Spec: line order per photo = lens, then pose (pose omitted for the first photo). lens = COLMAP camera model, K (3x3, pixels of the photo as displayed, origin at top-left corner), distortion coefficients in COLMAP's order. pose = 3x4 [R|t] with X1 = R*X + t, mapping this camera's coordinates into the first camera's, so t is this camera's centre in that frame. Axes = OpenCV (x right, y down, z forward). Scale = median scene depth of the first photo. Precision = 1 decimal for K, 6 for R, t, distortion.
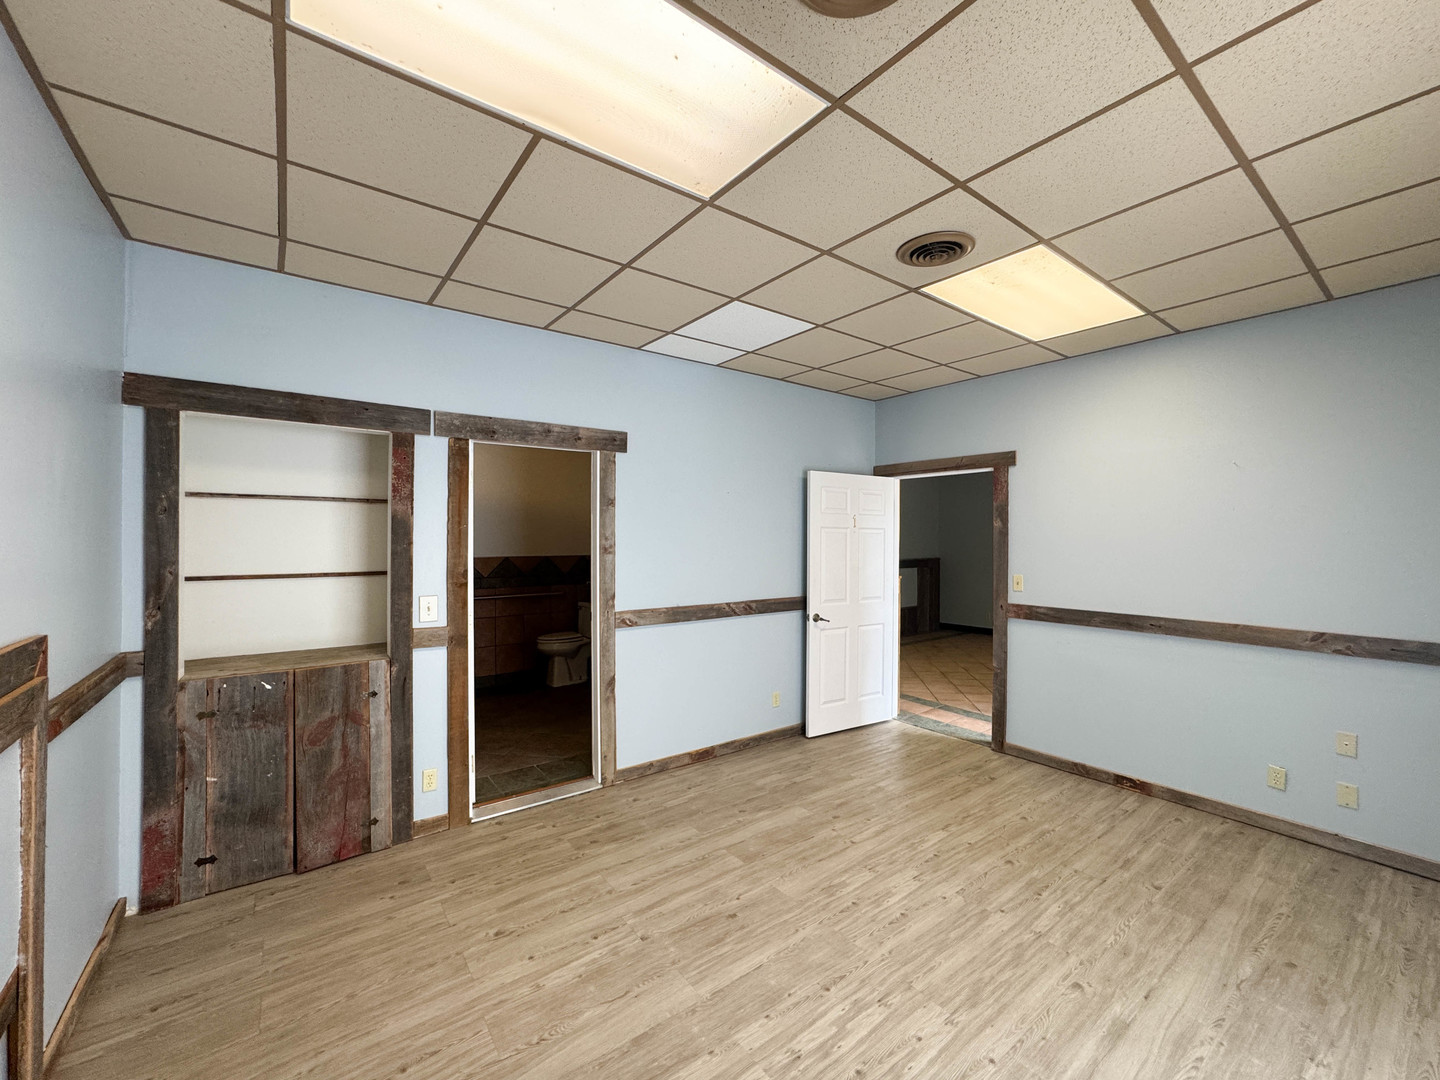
lens RADIAL K [[583.7, 0, 722.2], [0, 583.7, 532.1], [0, 0, 1]] dist [-0.018486, 0.010971]
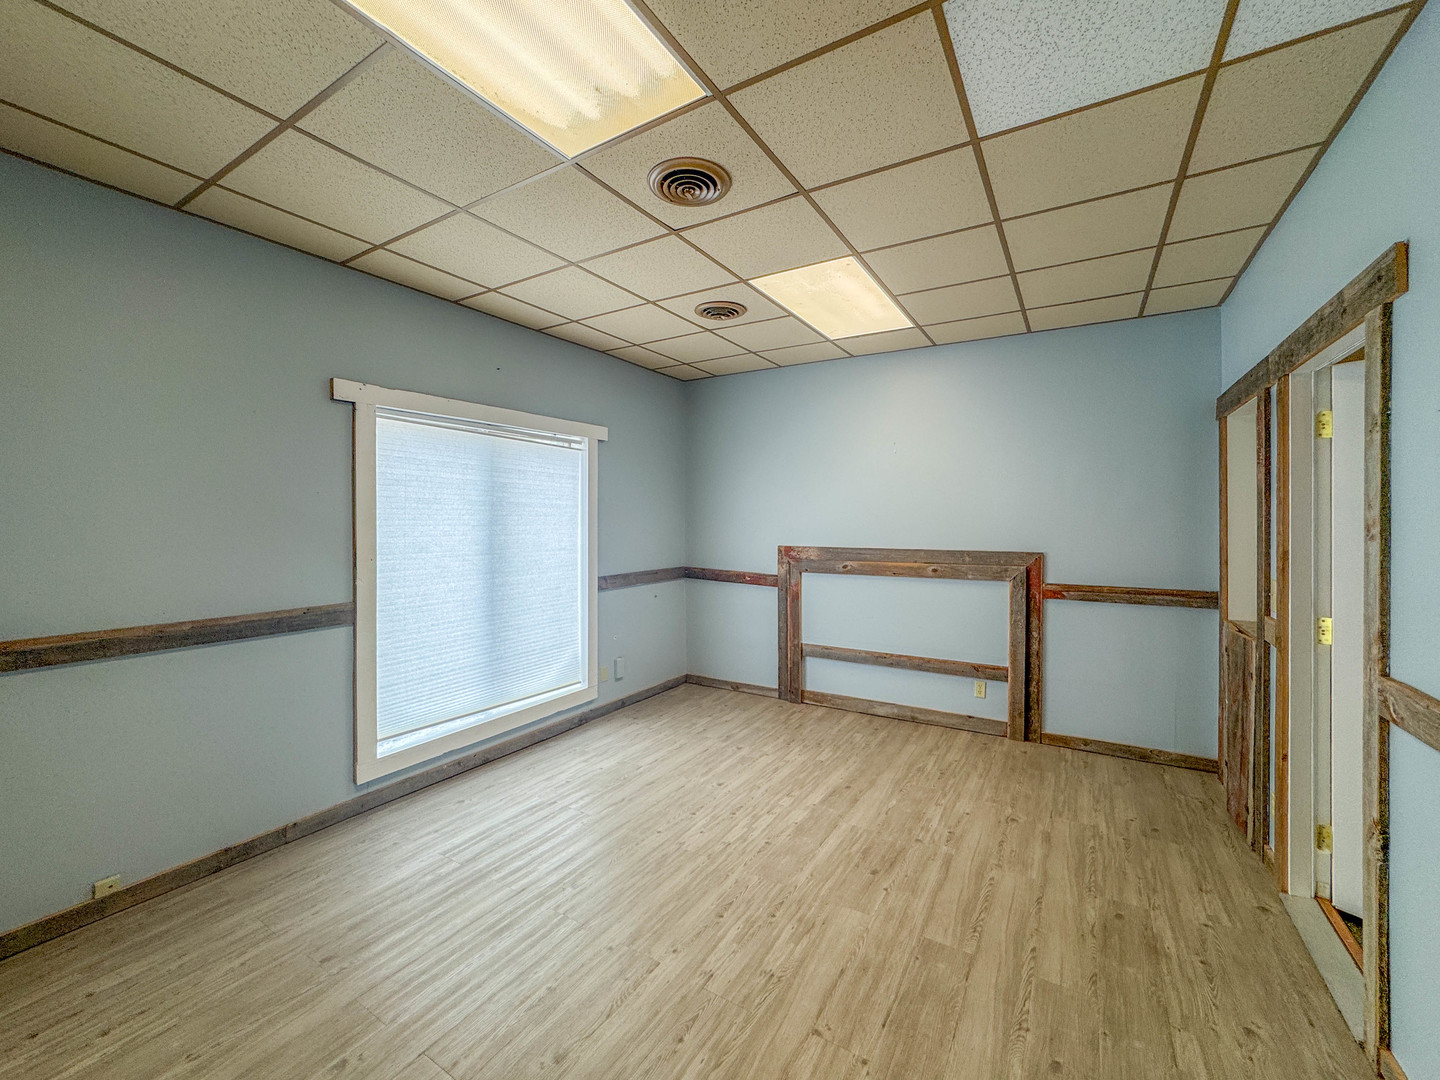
lens RADIAL K [[583.7, 0, 721.9], [0, 583.7, 528.3], [0, 0, 1]] dist [-0.018486, 0.010971]
pose [[-0.930735, 0.000779, -0.365692, 0.626172], [-0.002467, 0.999962, 0.008409, 0.038425], [0.365685, 0.008729, -0.930698, 1.794868]]
